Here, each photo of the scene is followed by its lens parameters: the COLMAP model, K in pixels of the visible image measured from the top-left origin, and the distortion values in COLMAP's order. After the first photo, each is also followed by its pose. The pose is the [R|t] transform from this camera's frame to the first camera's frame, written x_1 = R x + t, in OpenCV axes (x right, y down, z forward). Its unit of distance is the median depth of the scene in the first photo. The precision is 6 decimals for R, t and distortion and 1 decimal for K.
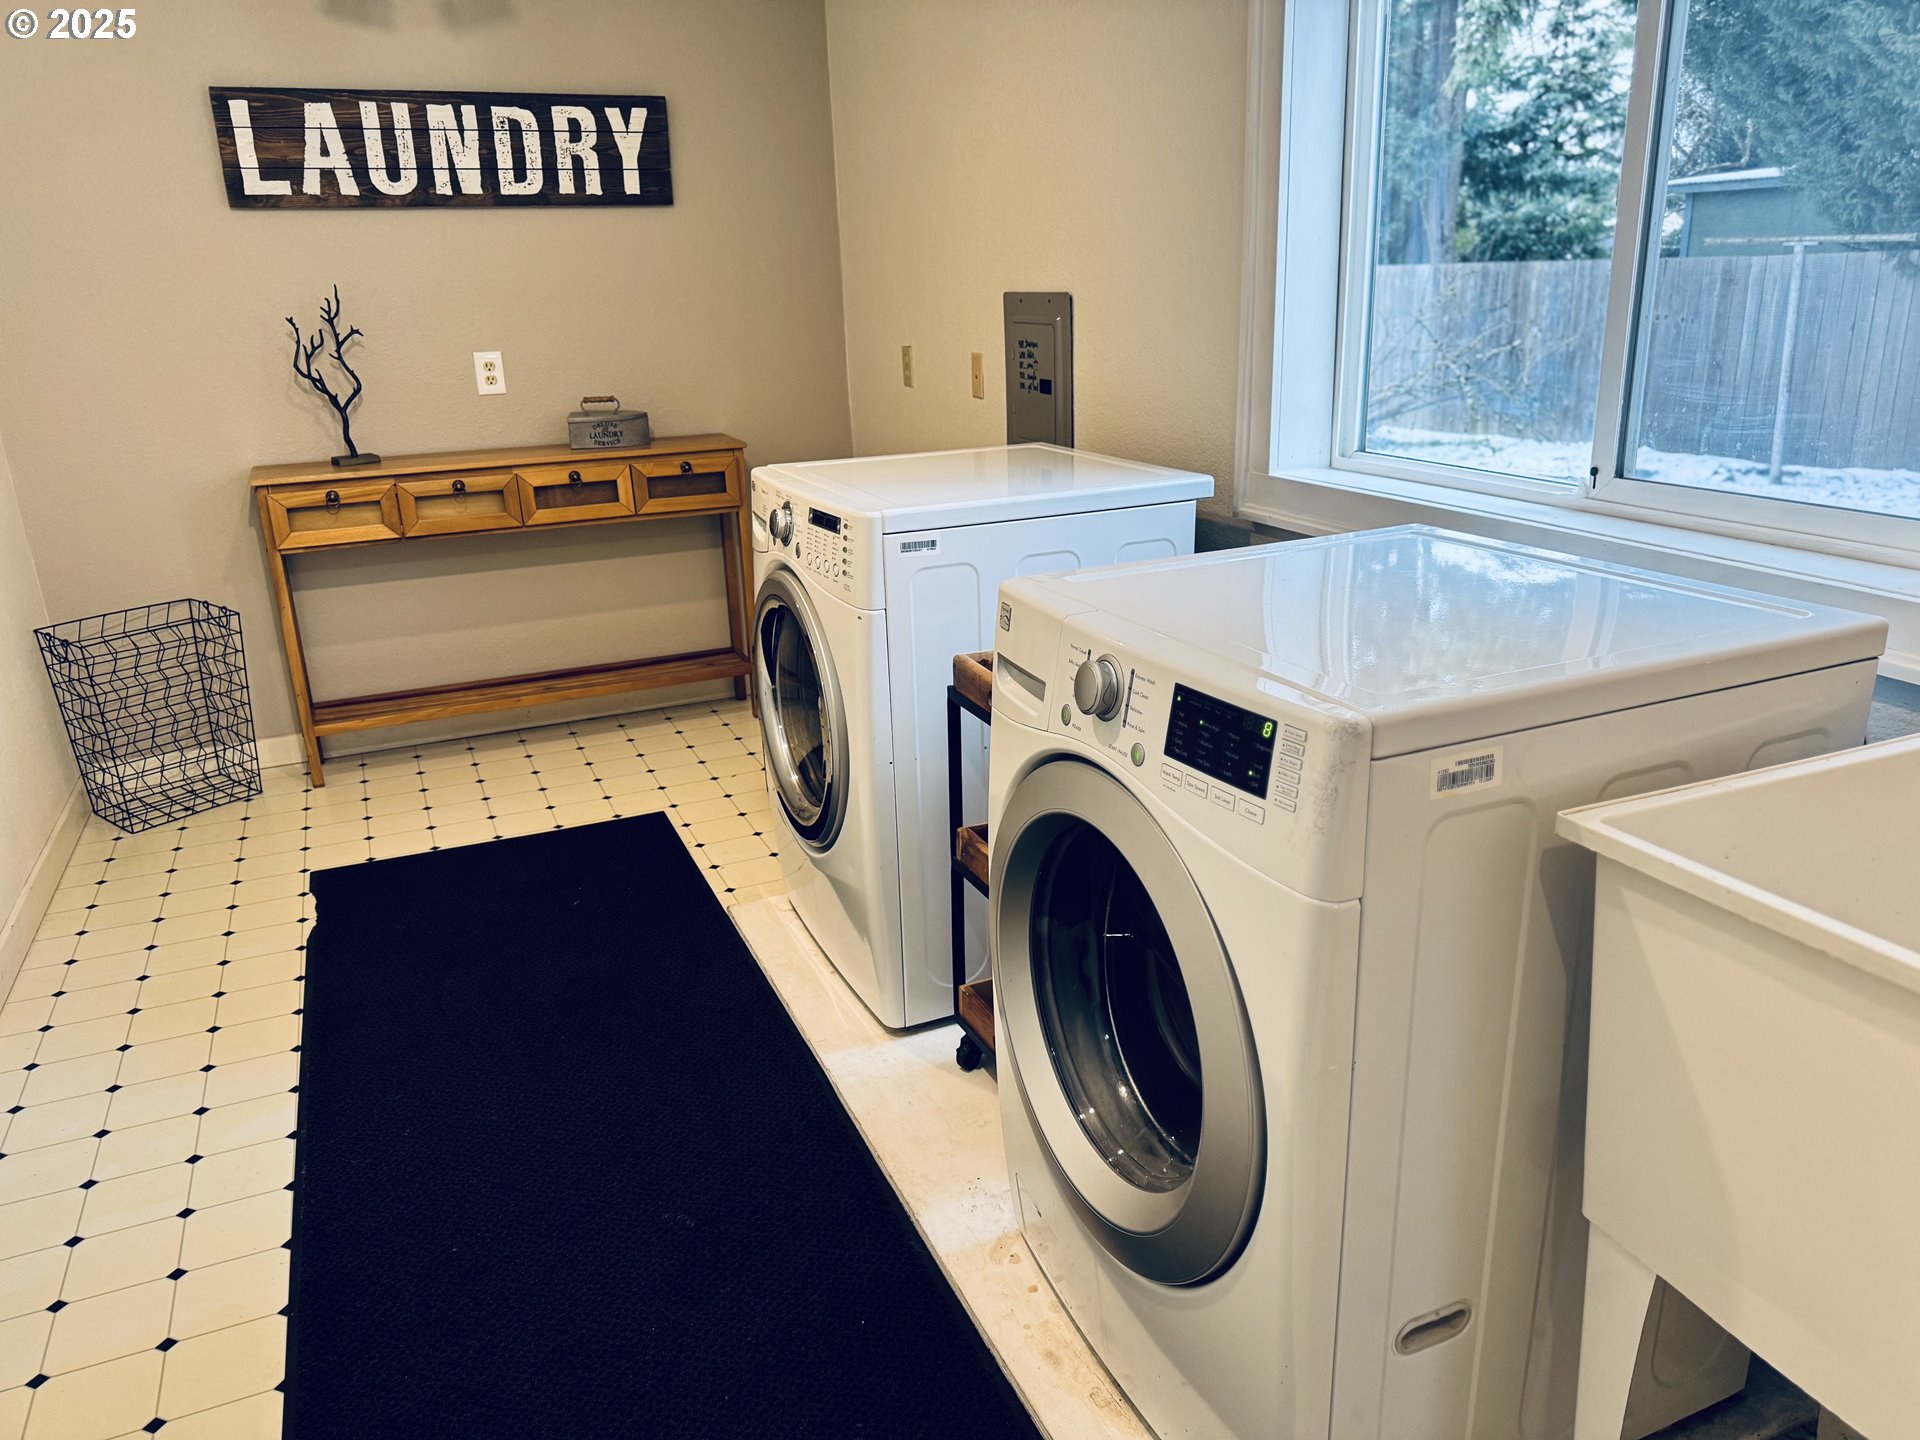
lens RADIAL K [[1360.4, 0, 963.9], [0, 1360.4, 739.6], [0, 0, 1]] dist [0.072589, -0.088263]
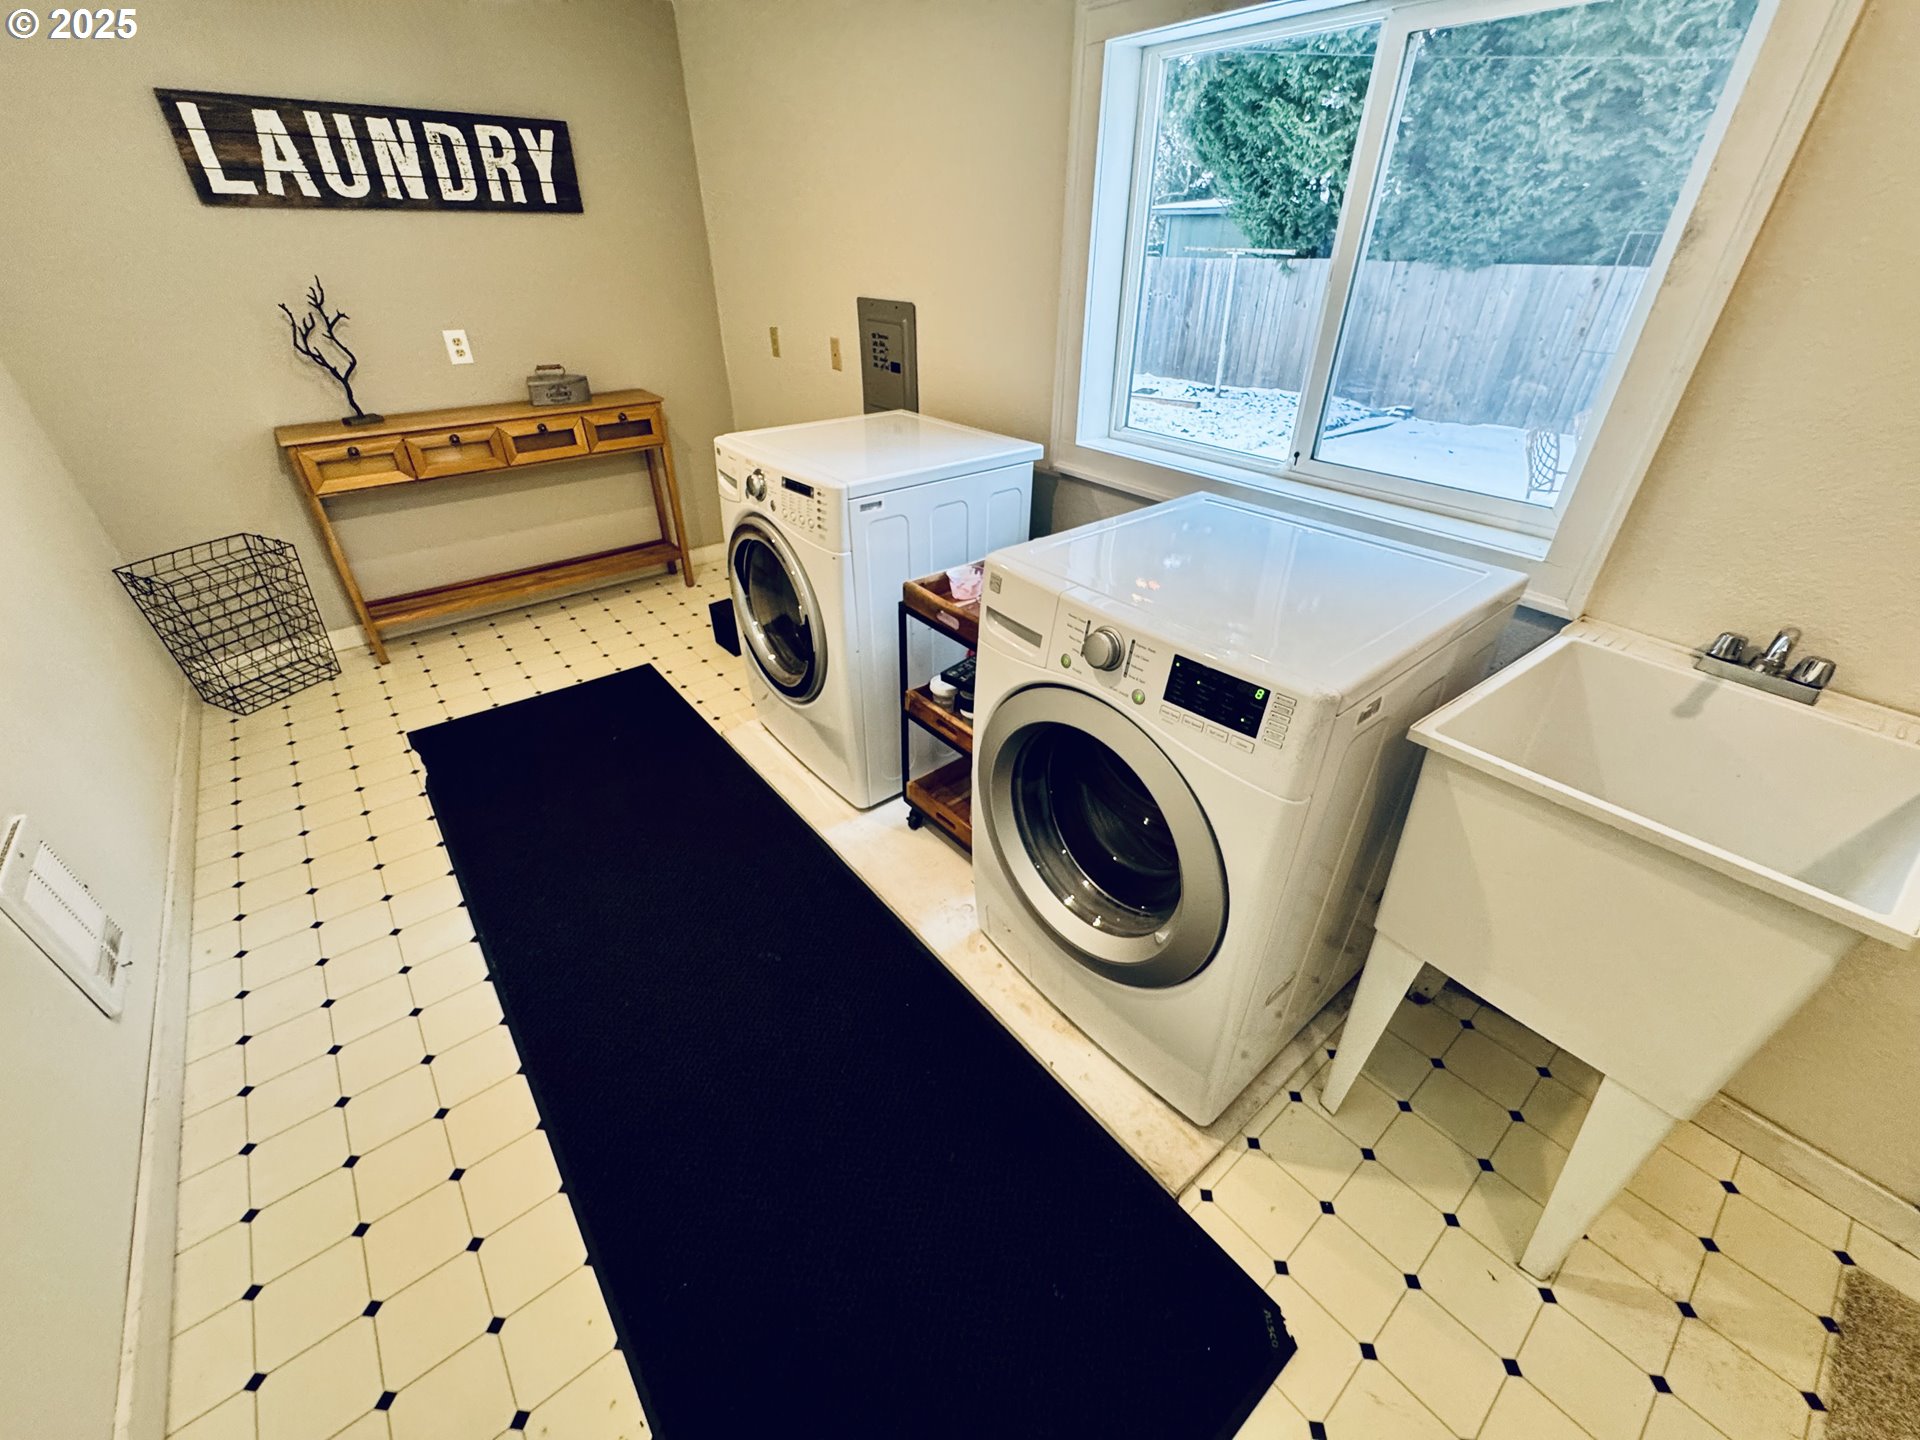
lens RADIAL K [[767.5, 0, 957.6], [0, 767.5, 721.2], [0, 0, 1]] dist [-0.003406, 0.000441]
pose [[0.962809, -0.112823, 0.245499, -0.105830], [0.053332, 0.970124, 0.236675, -0.066695], [-0.264867, -0.214780, 0.940061, 0.093934]]
